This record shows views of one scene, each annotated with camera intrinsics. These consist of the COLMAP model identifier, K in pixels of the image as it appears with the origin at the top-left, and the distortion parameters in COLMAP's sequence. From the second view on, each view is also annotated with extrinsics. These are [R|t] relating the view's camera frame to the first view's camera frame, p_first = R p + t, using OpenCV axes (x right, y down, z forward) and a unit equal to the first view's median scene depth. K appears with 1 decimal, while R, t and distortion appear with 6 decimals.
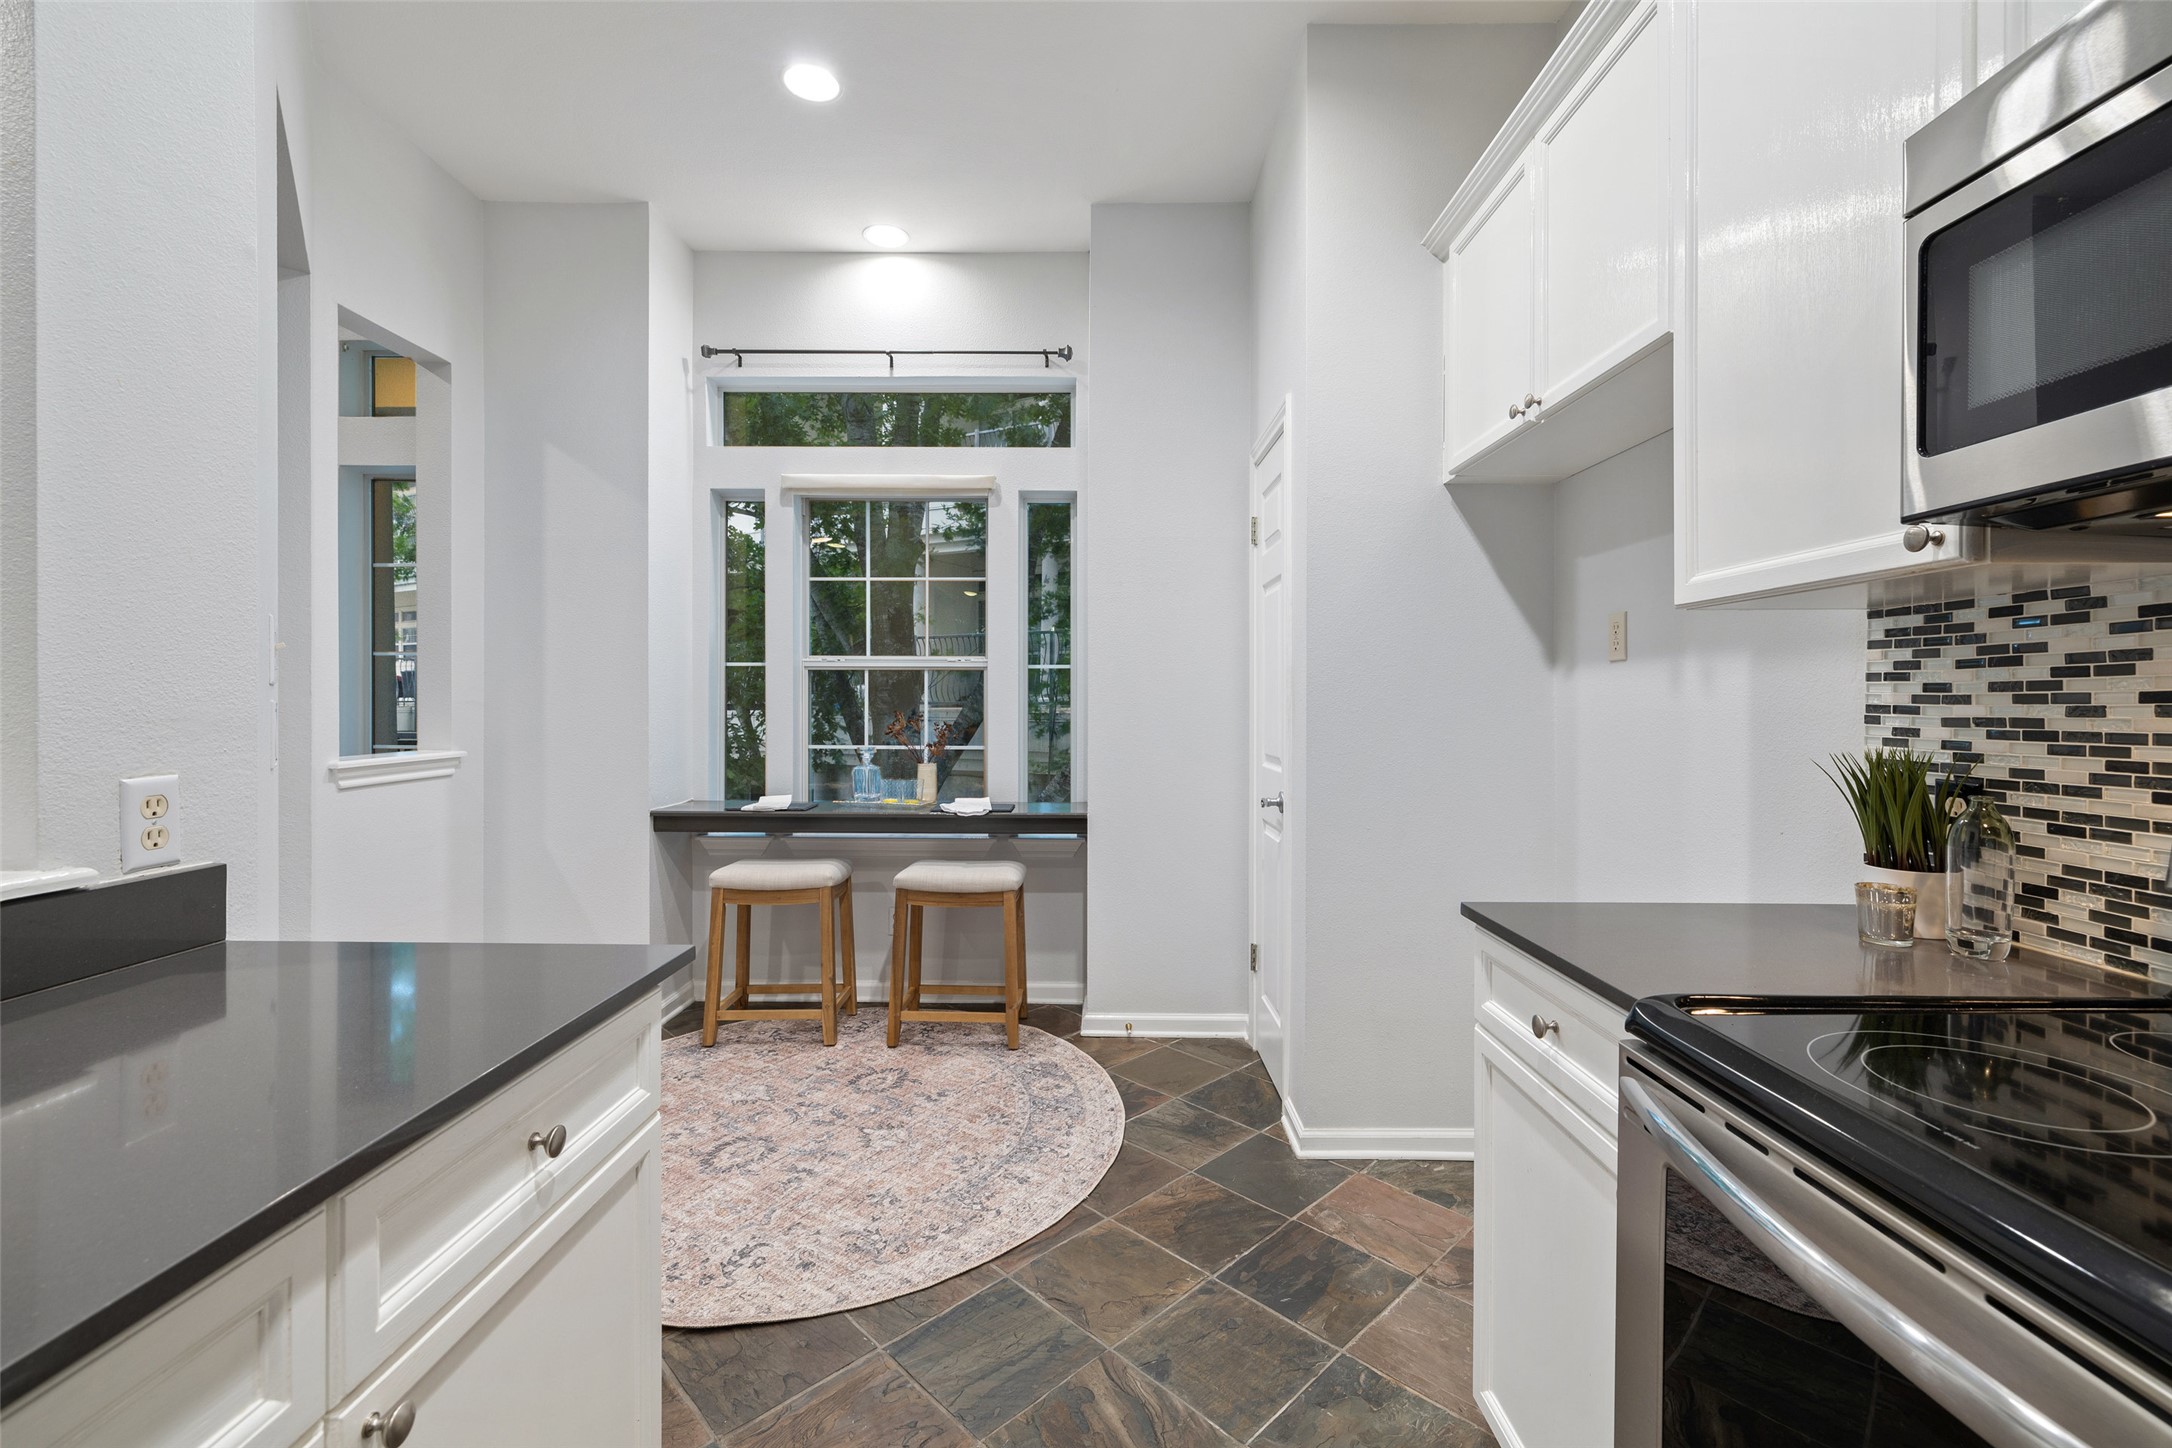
lens RADIAL K [[913.1, 0, 1075.8], [0, 913.1, 701.6], [0, 0, 1]] dist [0.020229, 0.000137]
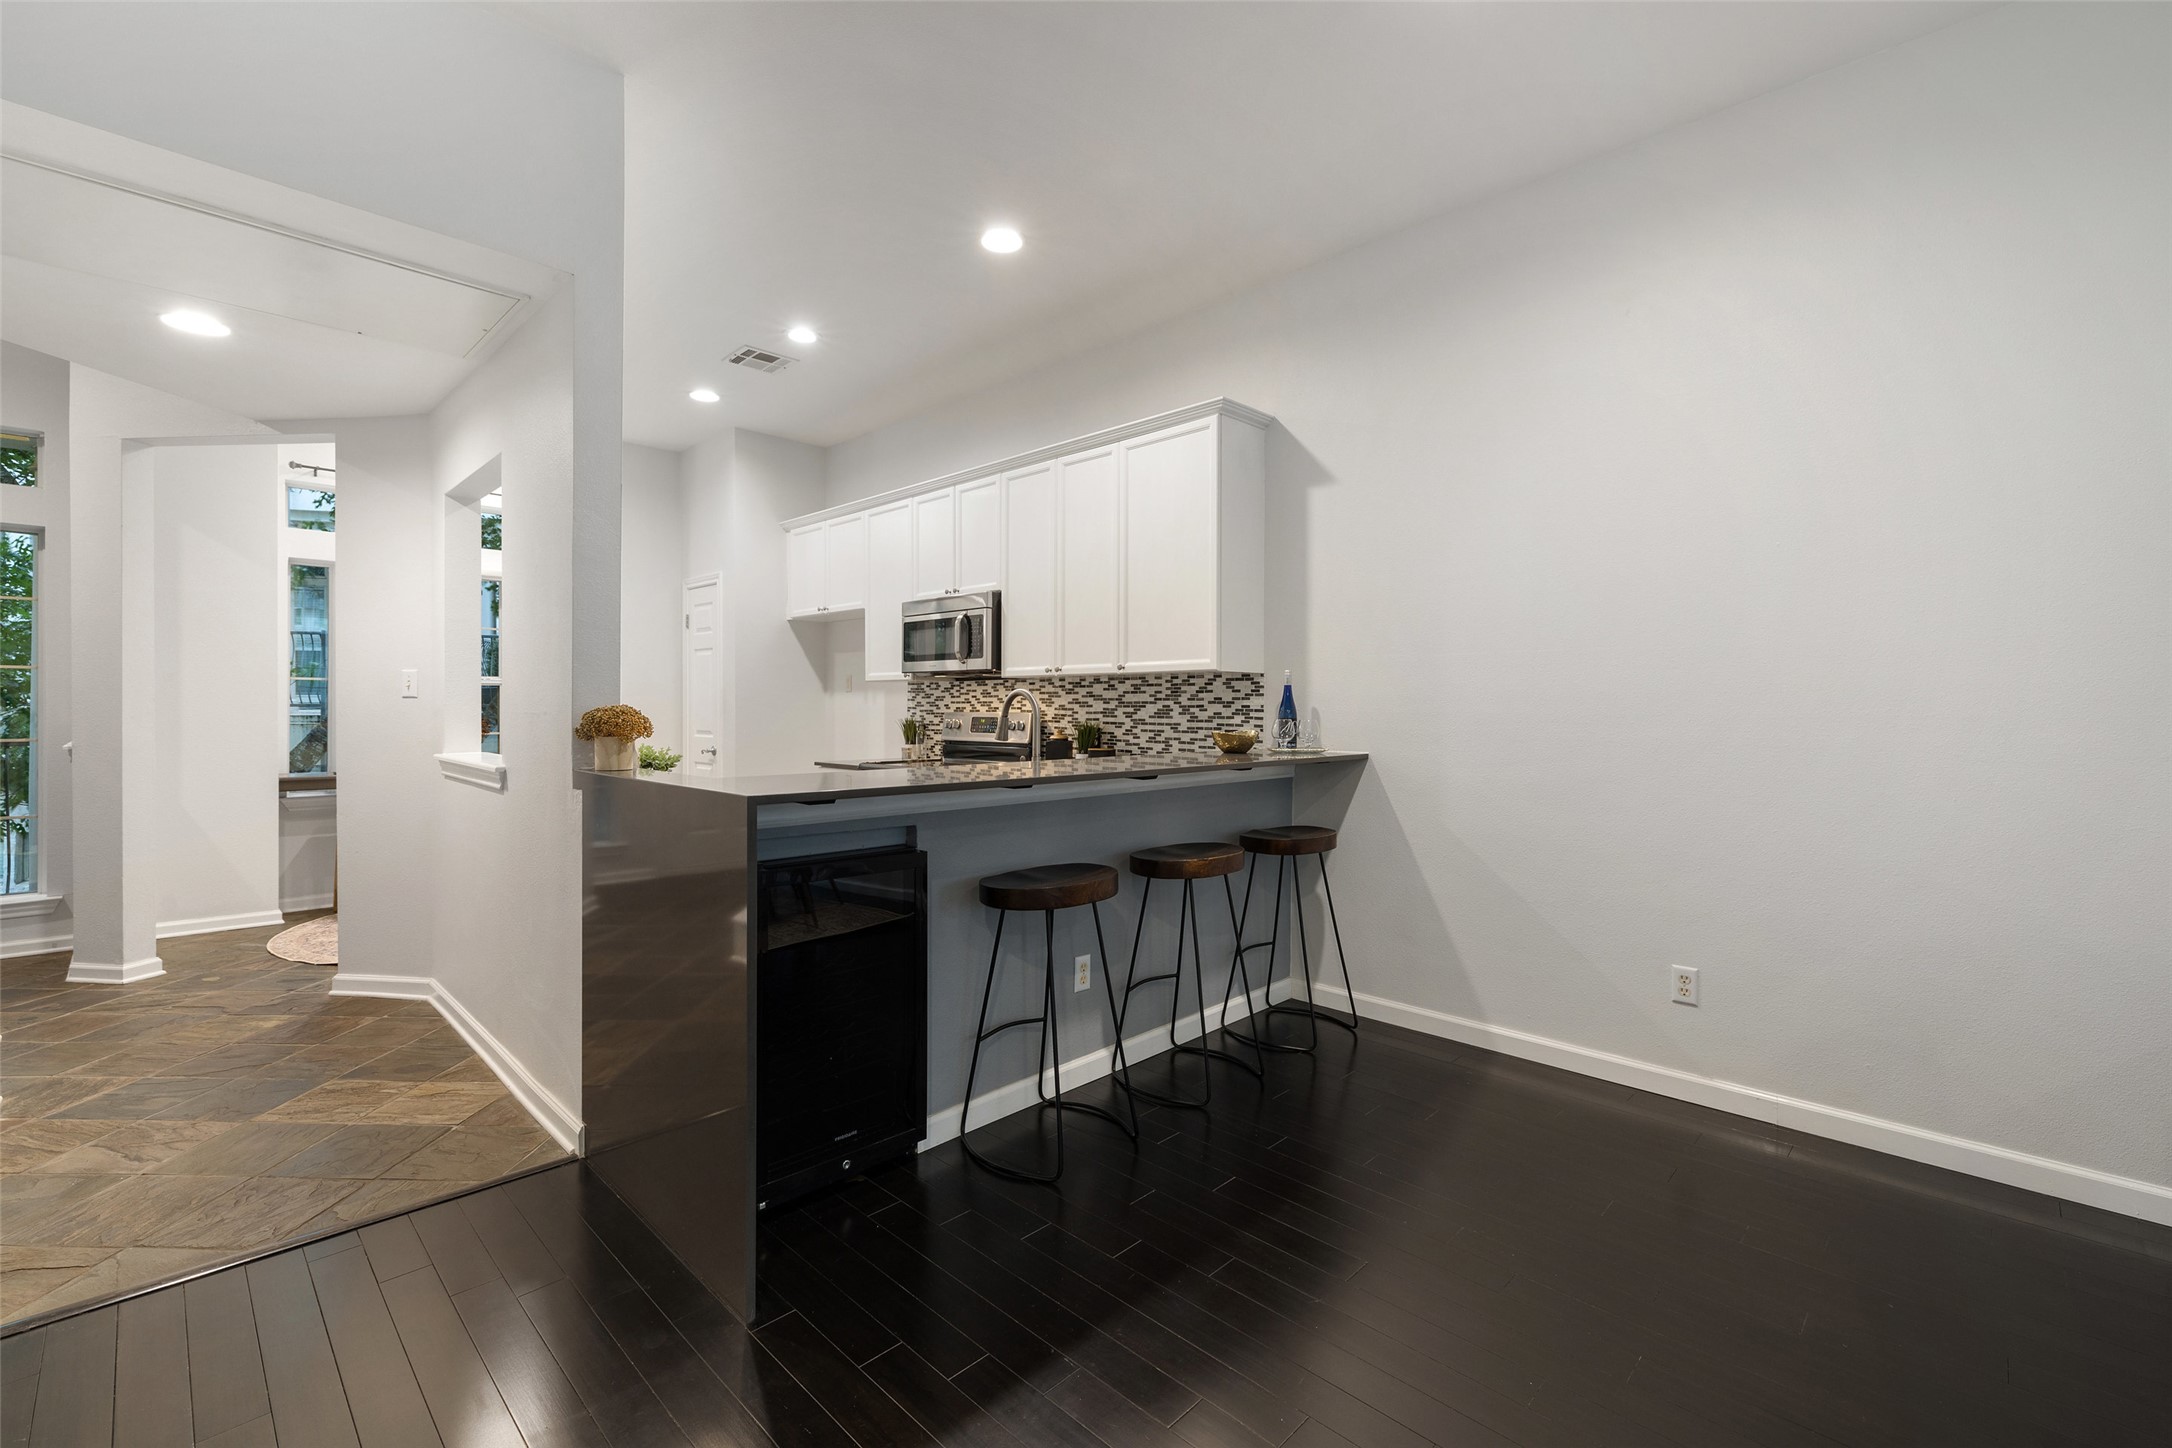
lens RADIAL K [[913.1, 0, 1075.8], [0, 913.1, 701.6], [0, 0, 1]] dist [0.020229, 0.000137]
pose [[0.690084, 0.004865, 0.723713, -1.643324], [-0.001474, 0.999985, -0.005317, 0.000216], [-0.723728, 0.002602, 0.690081, -2.464850]]
